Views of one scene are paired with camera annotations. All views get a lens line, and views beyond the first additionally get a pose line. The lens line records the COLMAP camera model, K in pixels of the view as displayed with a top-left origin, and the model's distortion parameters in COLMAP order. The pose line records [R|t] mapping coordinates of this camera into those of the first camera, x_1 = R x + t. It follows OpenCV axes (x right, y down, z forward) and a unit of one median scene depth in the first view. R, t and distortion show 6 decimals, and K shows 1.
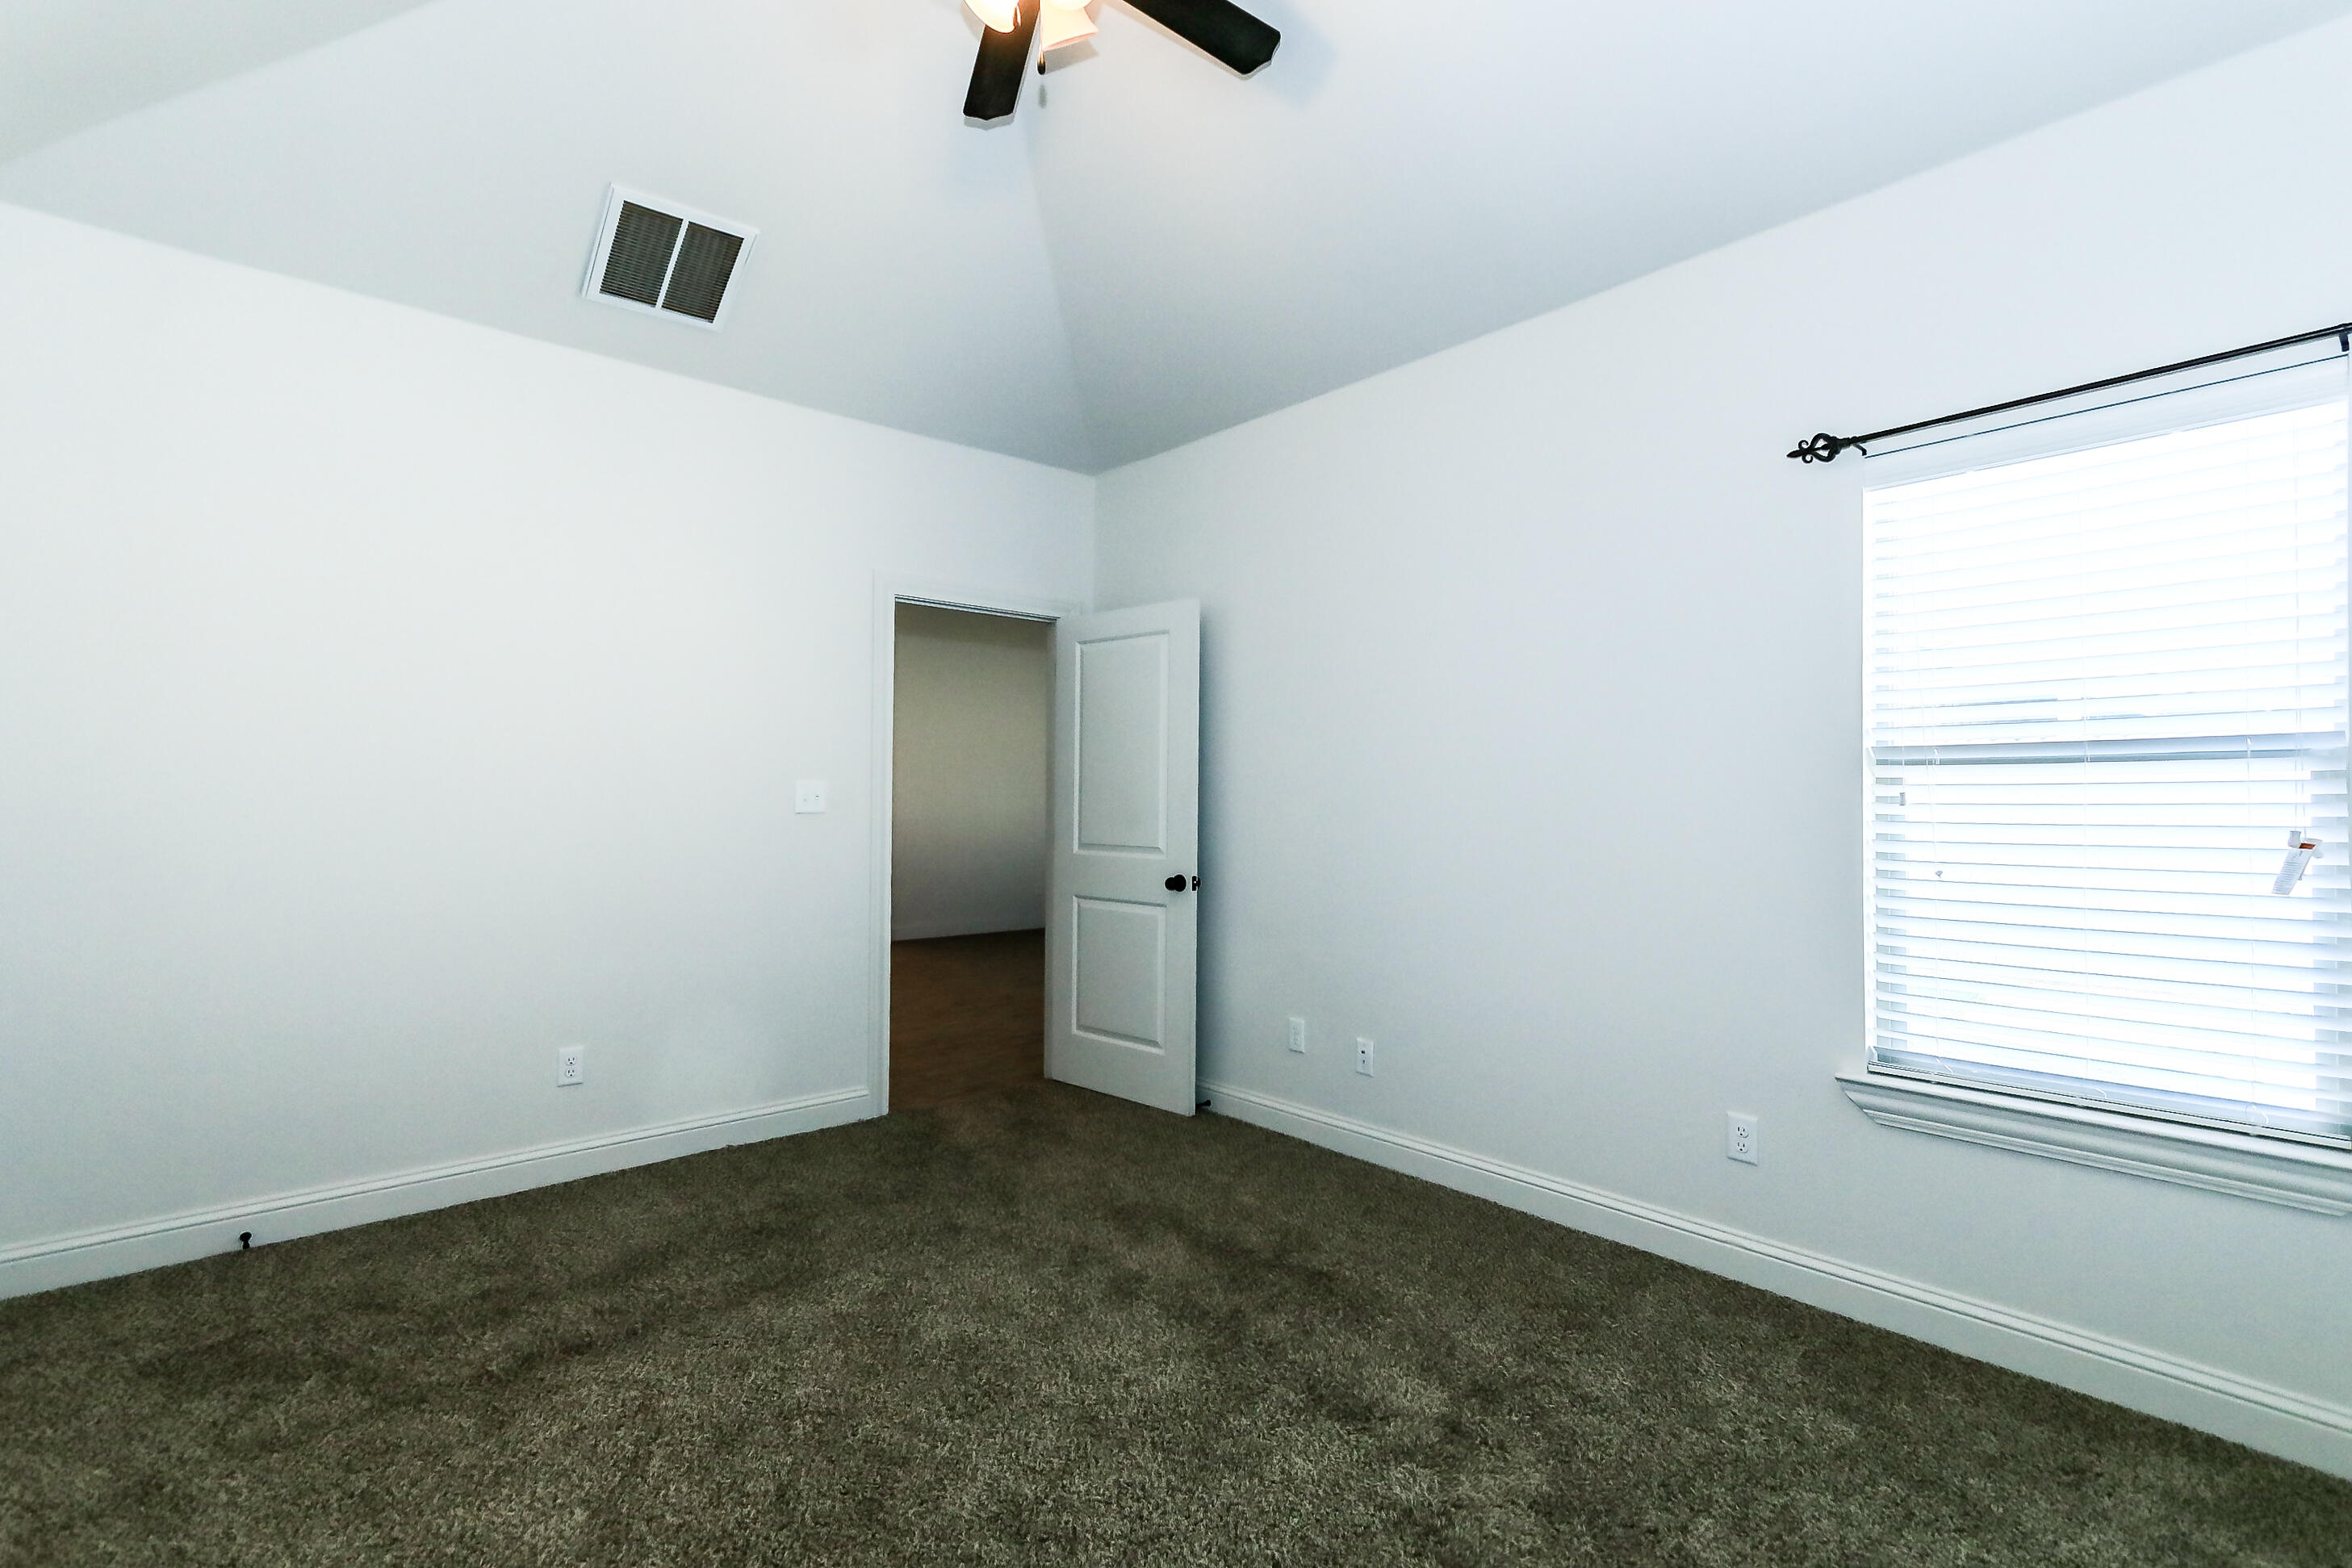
lens RADIAL K [[1086.6, 0, 1168.8], [0, 1086.6, 784.5], [0, 0, 1]] dist [0.005321, 0.000508]
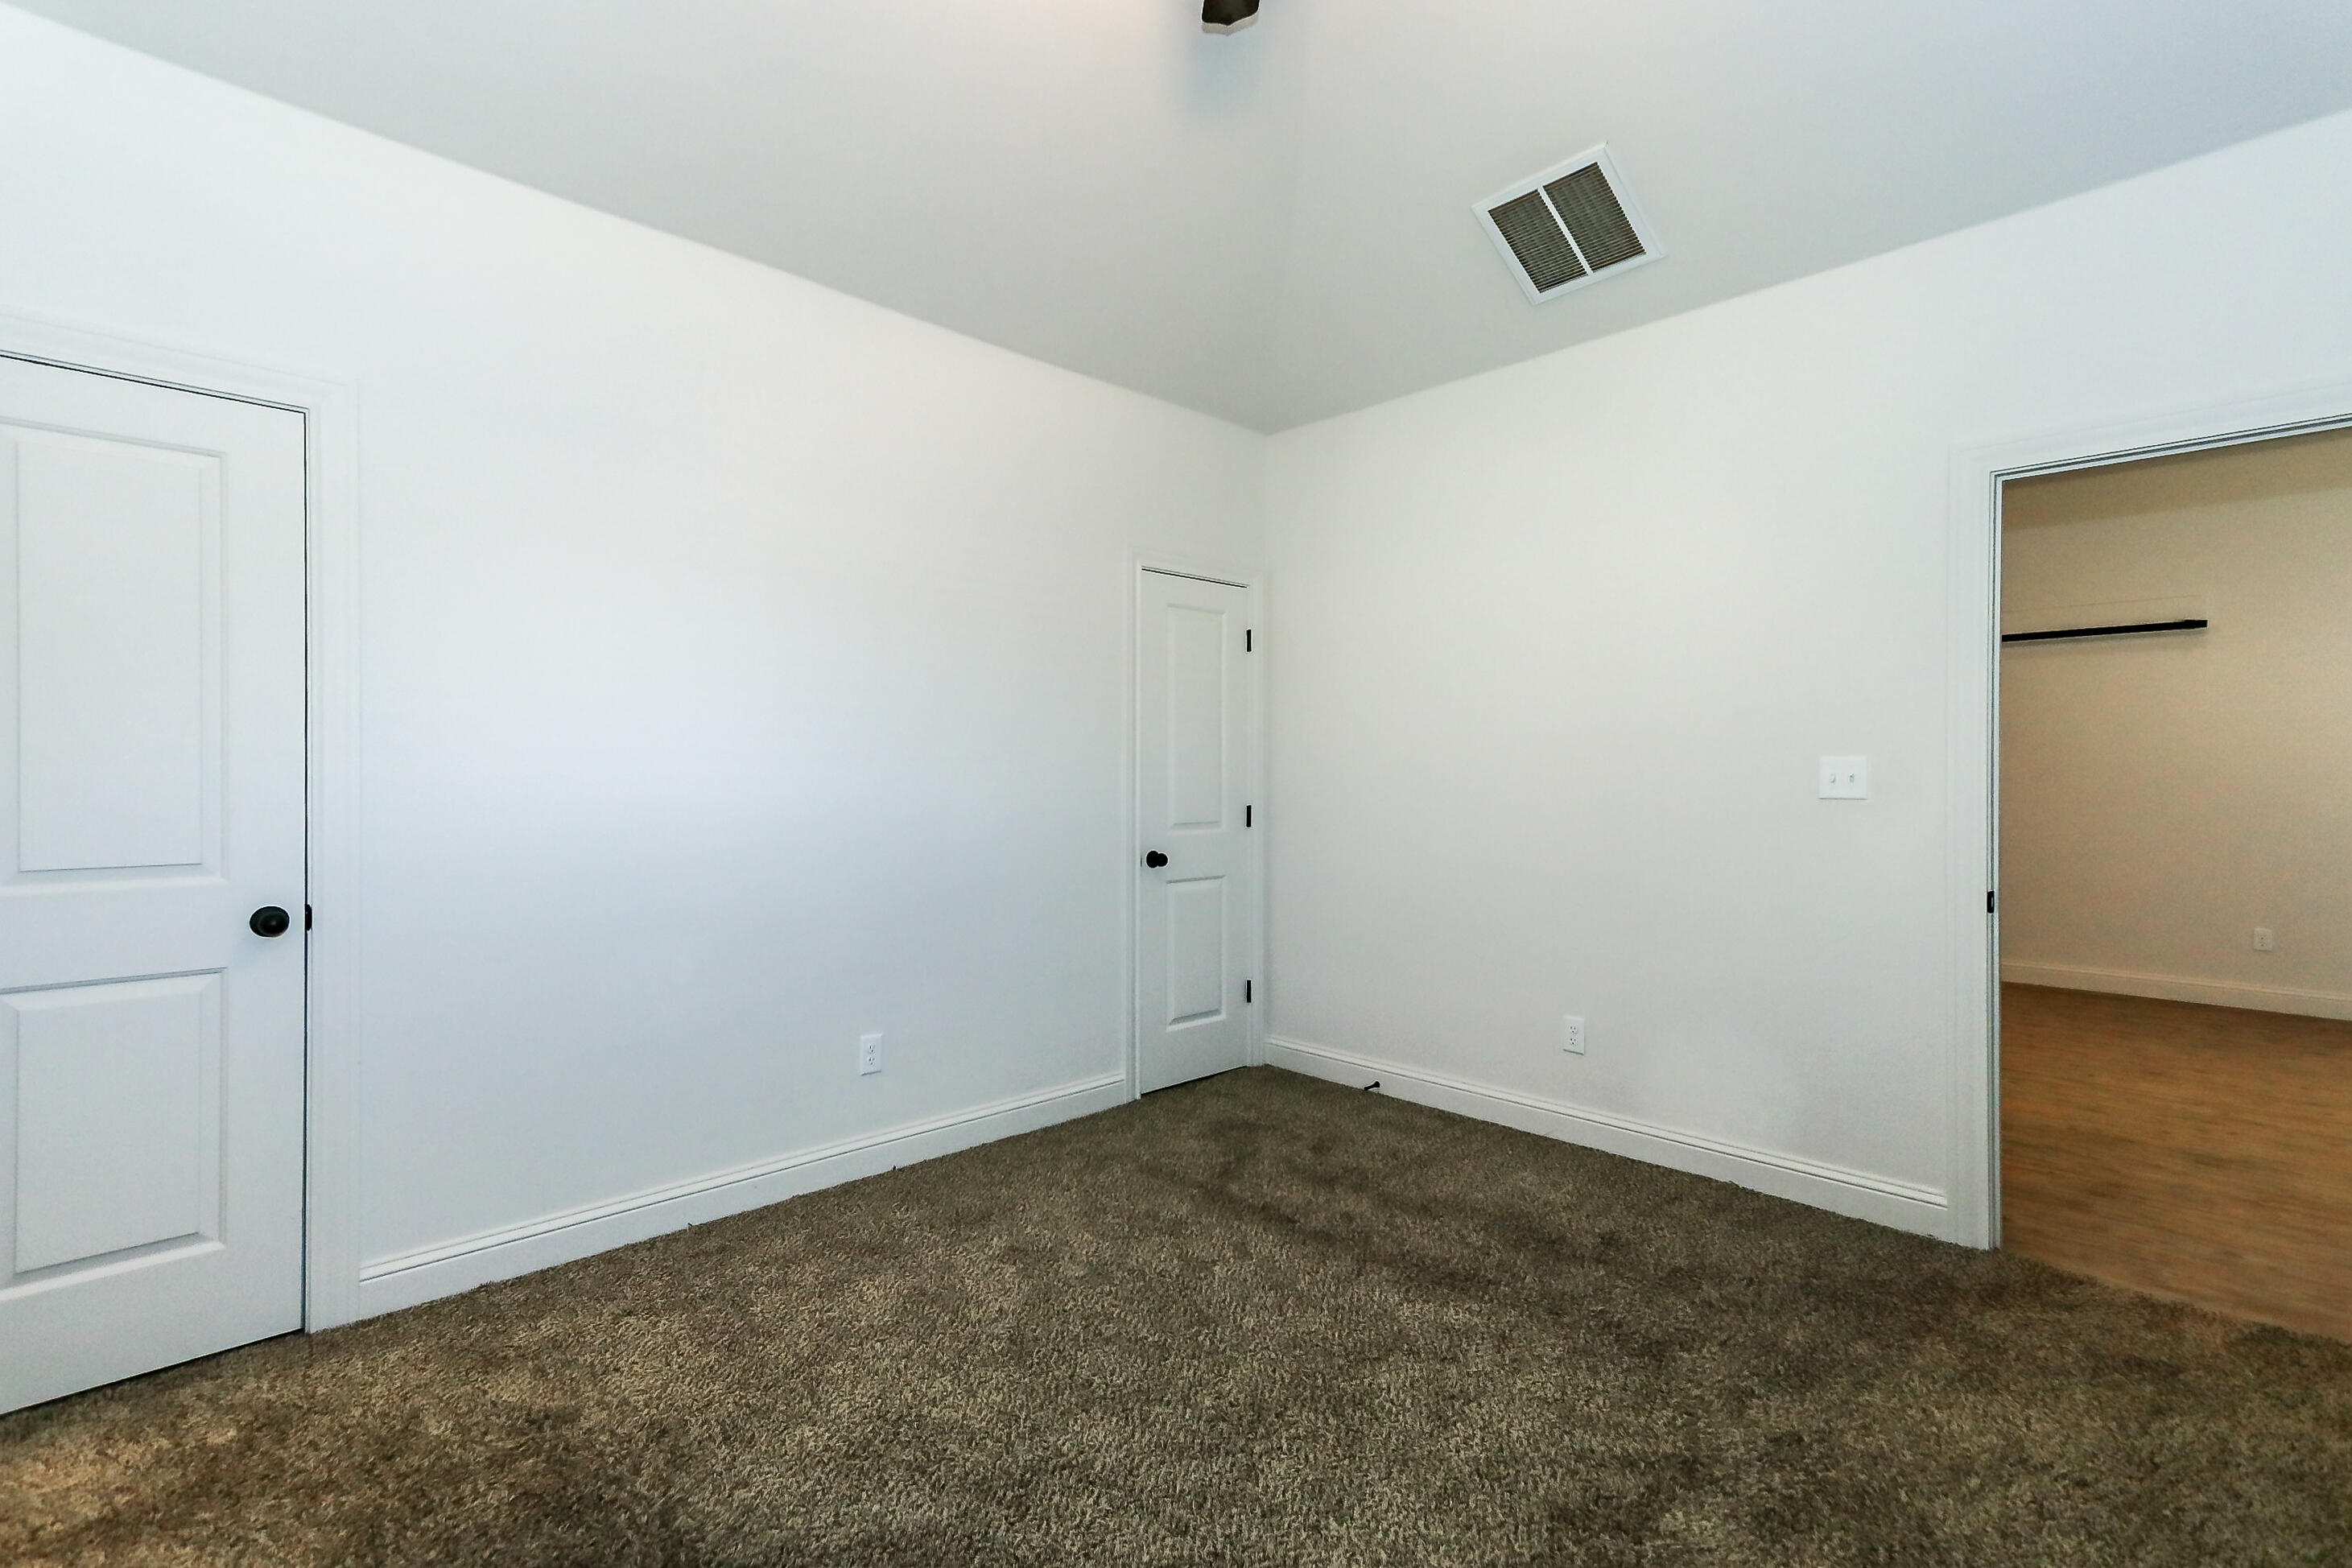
lens RADIAL K [[1086.7, 0, 1169.3], [0, 1086.7, 781.6], [0, 0, 1]] dist [0.005321, 0.000508]
pose [[0.036387, 0.001615, -0.999336, 0.516074], [0.008152, 0.999965, 0.001913, 0.011089], [0.999305, -0.008217, 0.036372, 0.617108]]
